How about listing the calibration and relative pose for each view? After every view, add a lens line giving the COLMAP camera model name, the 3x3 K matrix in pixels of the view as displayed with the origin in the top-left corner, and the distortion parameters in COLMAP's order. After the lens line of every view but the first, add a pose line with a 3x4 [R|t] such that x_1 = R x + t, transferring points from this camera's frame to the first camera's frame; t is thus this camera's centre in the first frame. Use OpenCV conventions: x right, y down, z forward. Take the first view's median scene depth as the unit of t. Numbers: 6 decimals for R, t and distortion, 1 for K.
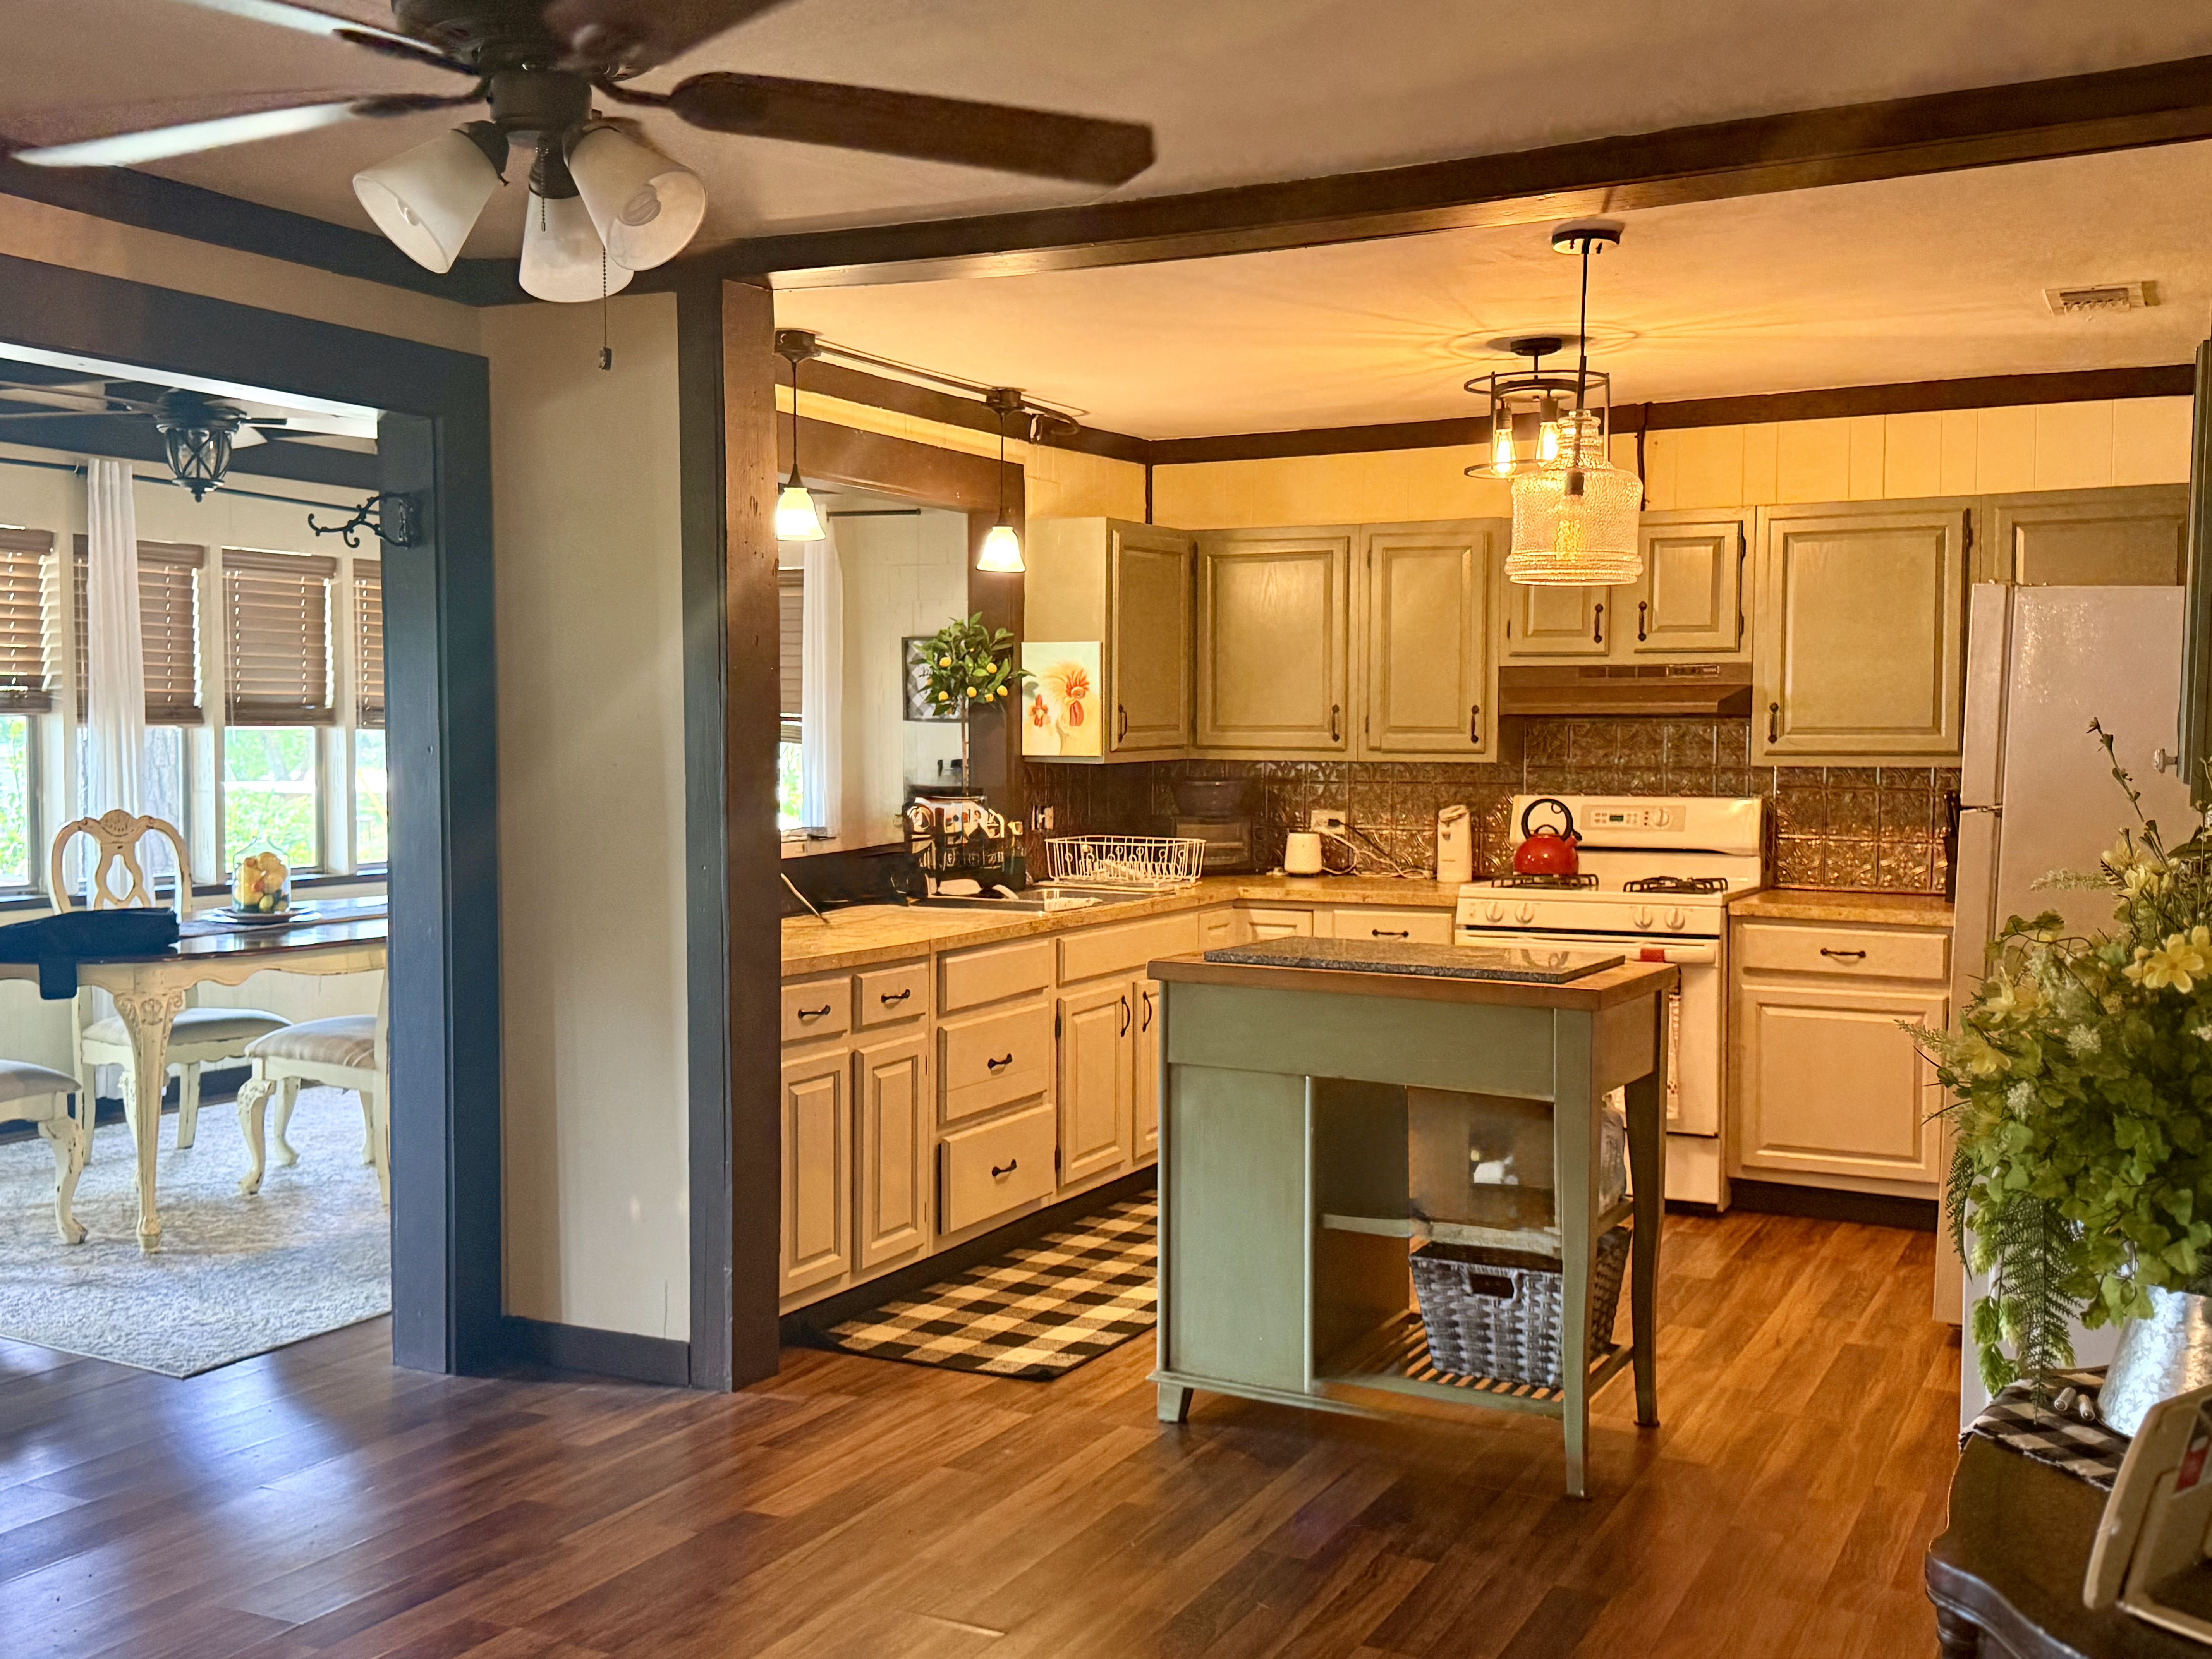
lens RADIAL K [[2211.2, 0, 1082.0], [0, 2211.2, 809.9], [0, 0, 1]] dist [0.097302, 0.000000]
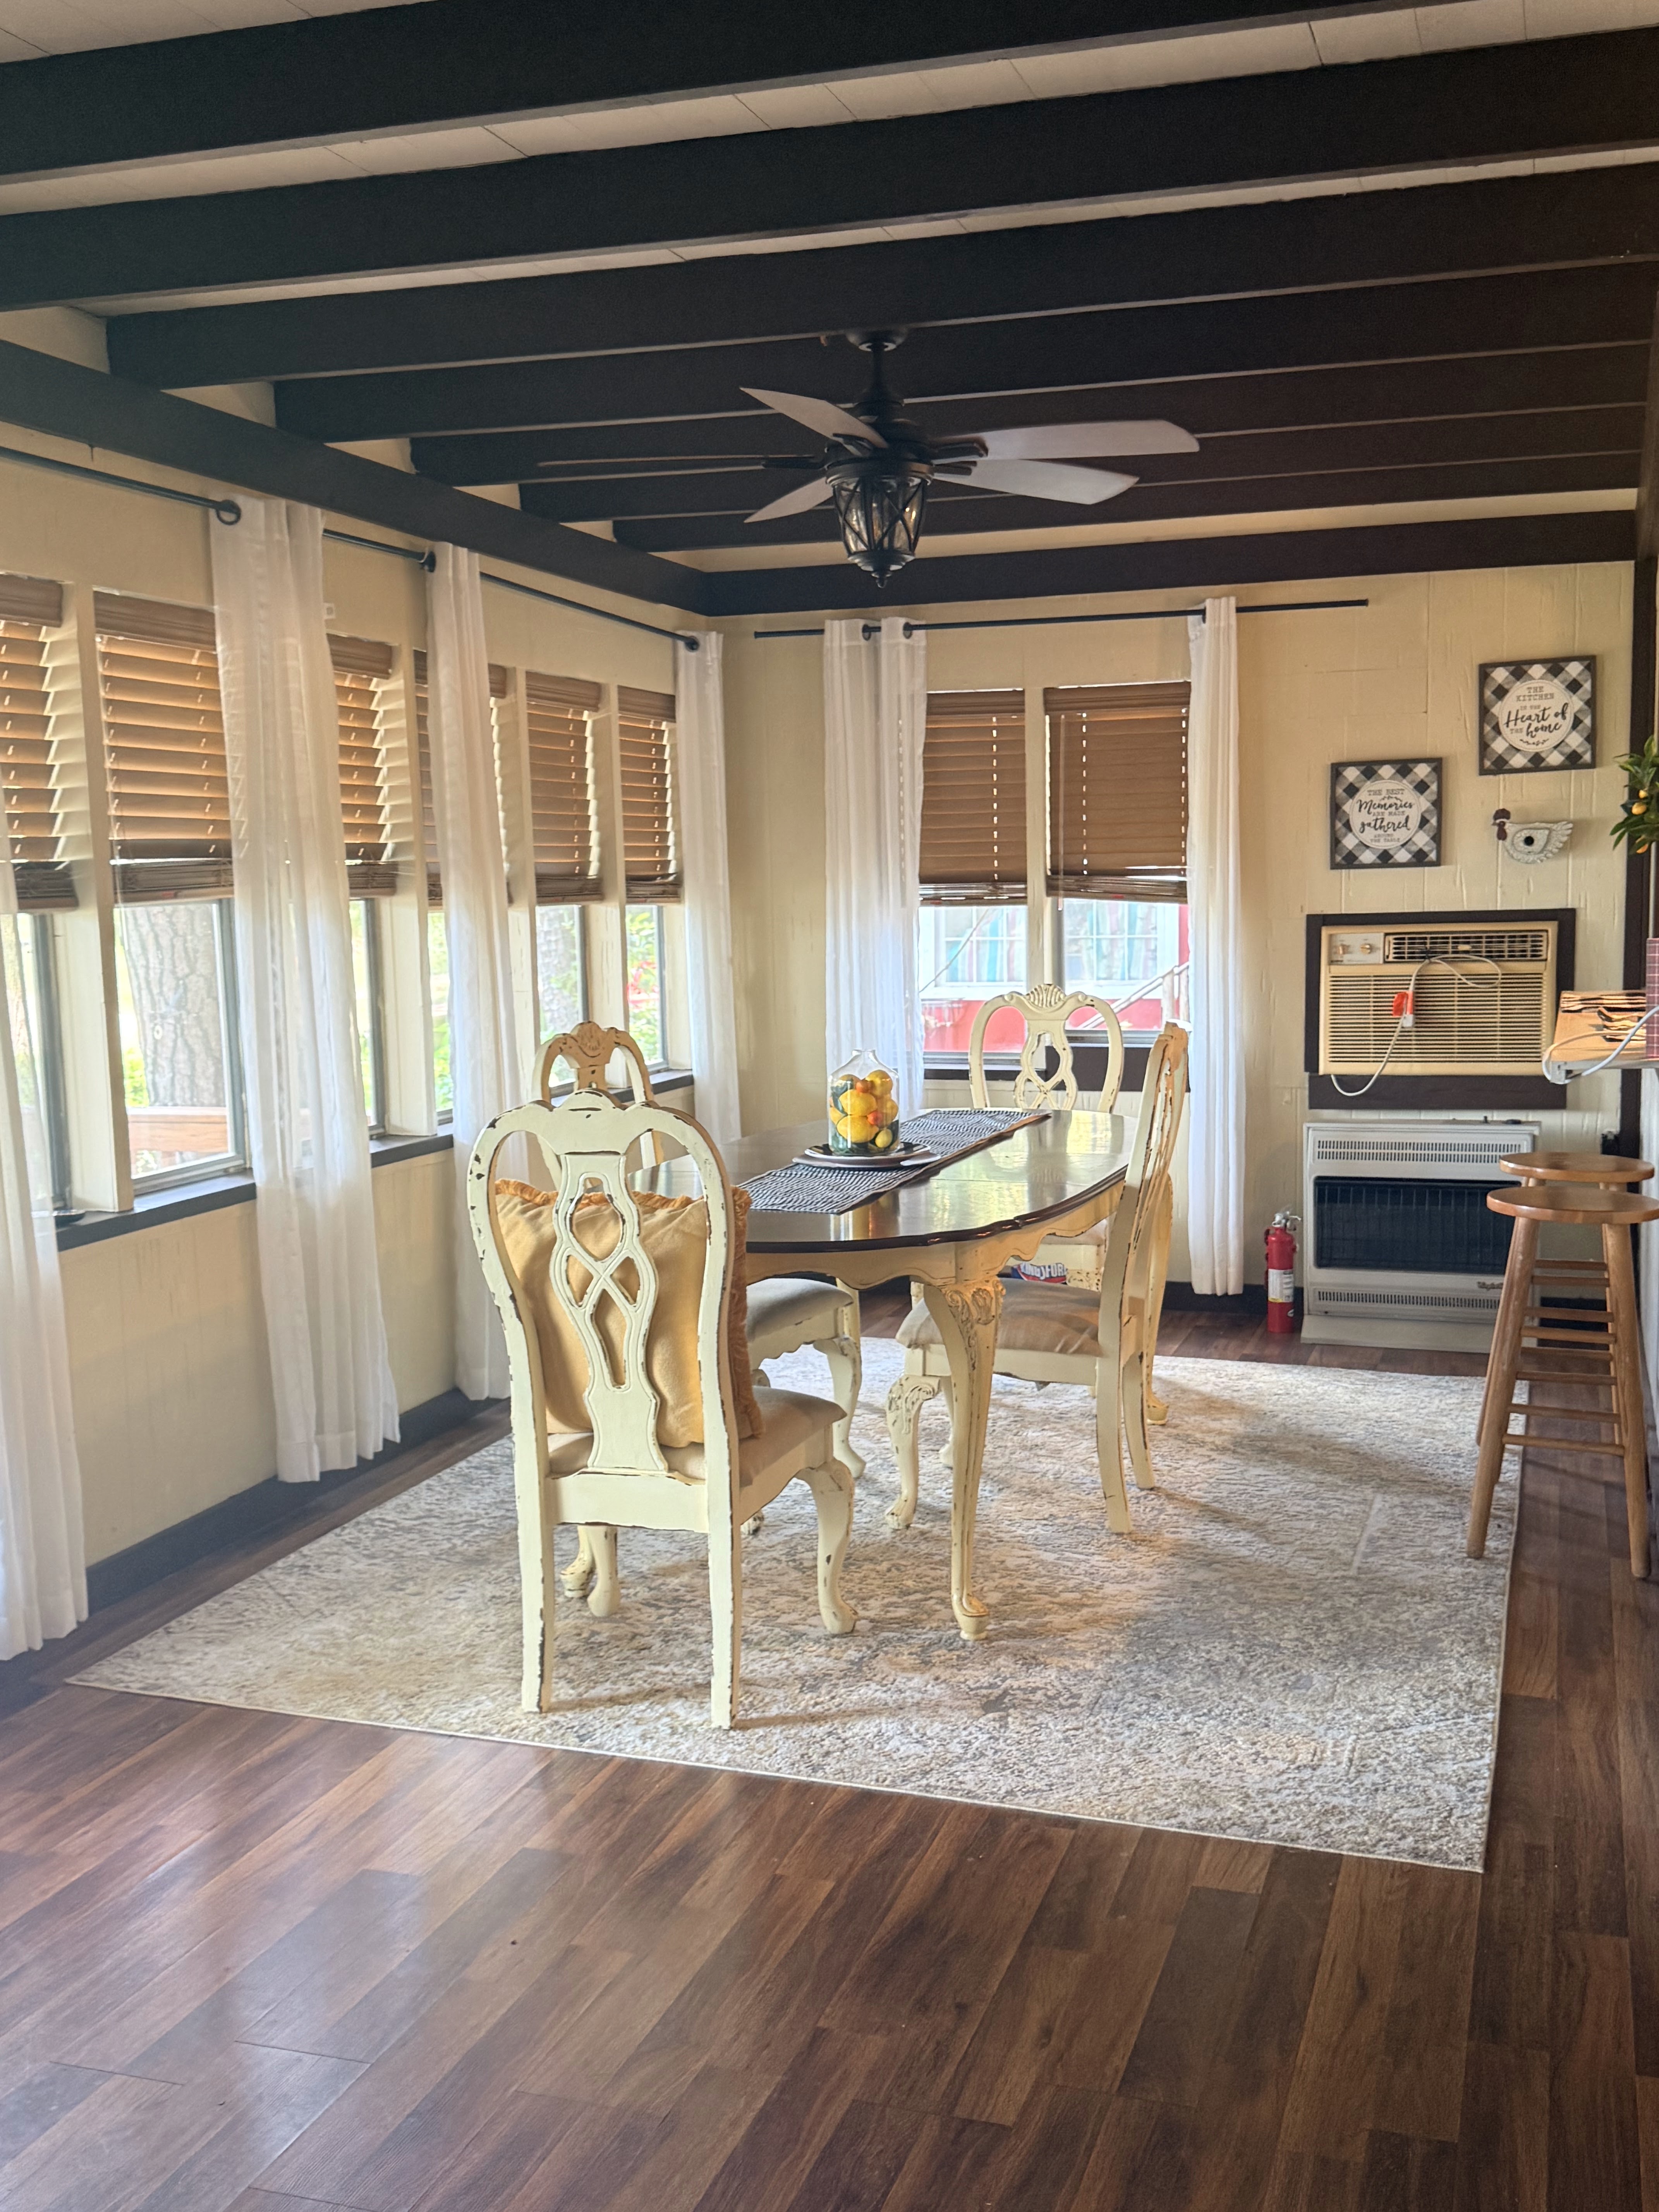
lens RADIAL K [[2211.2, 0, 865.1], [0, 2211.2, 1091.3], [0, 0, 1]] dist [0.097302, 0.000000]
pose [[0.983706, -0.049980, 0.172696, -0.520085], [0.040430, 0.997475, 0.058386, -0.017610], [-0.175178, -0.050453, 0.983243, 0.299312]]
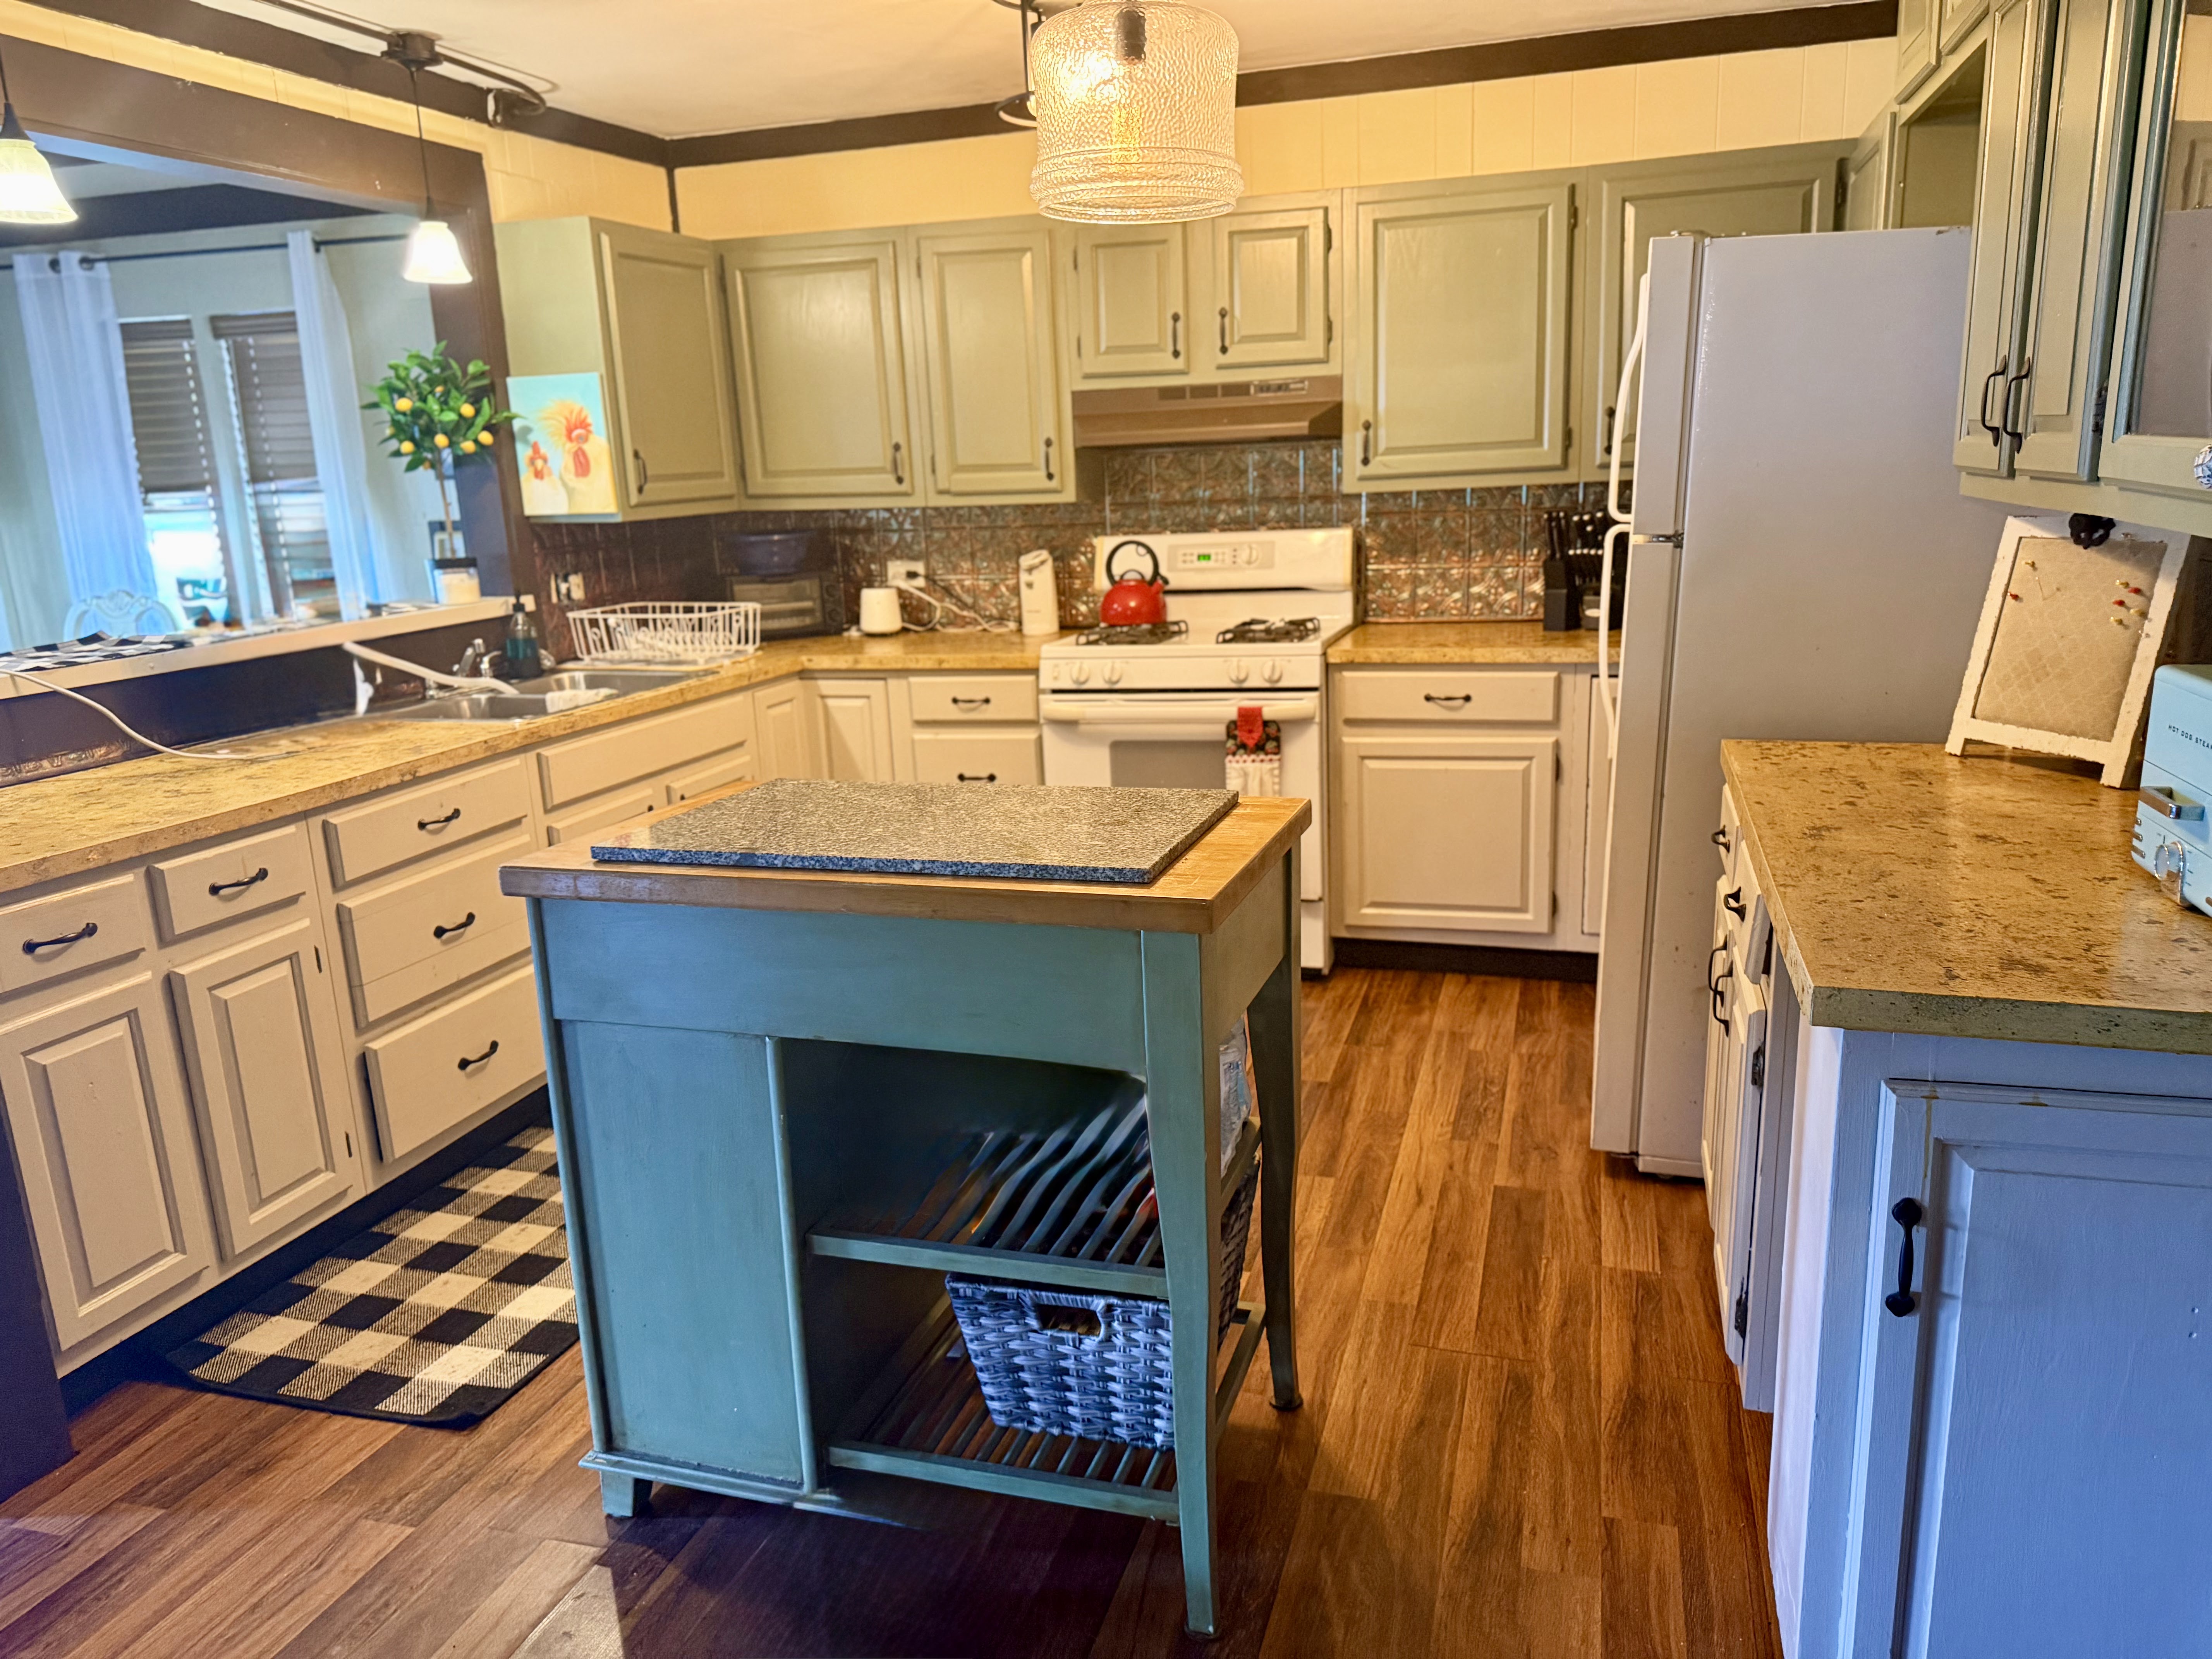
lens RADIAL K [[1526.7, 0, 1138.2], [0, 1526.7, 824.4], [0, 0, 1]] dist [0.055332, -0.057132]
pose [[0.978210, -0.087211, 0.188416, 0.087700], [0.050050, 0.979791, 0.193661, -0.012513], [-0.201497, -0.180011, 0.962806, 0.389587]]
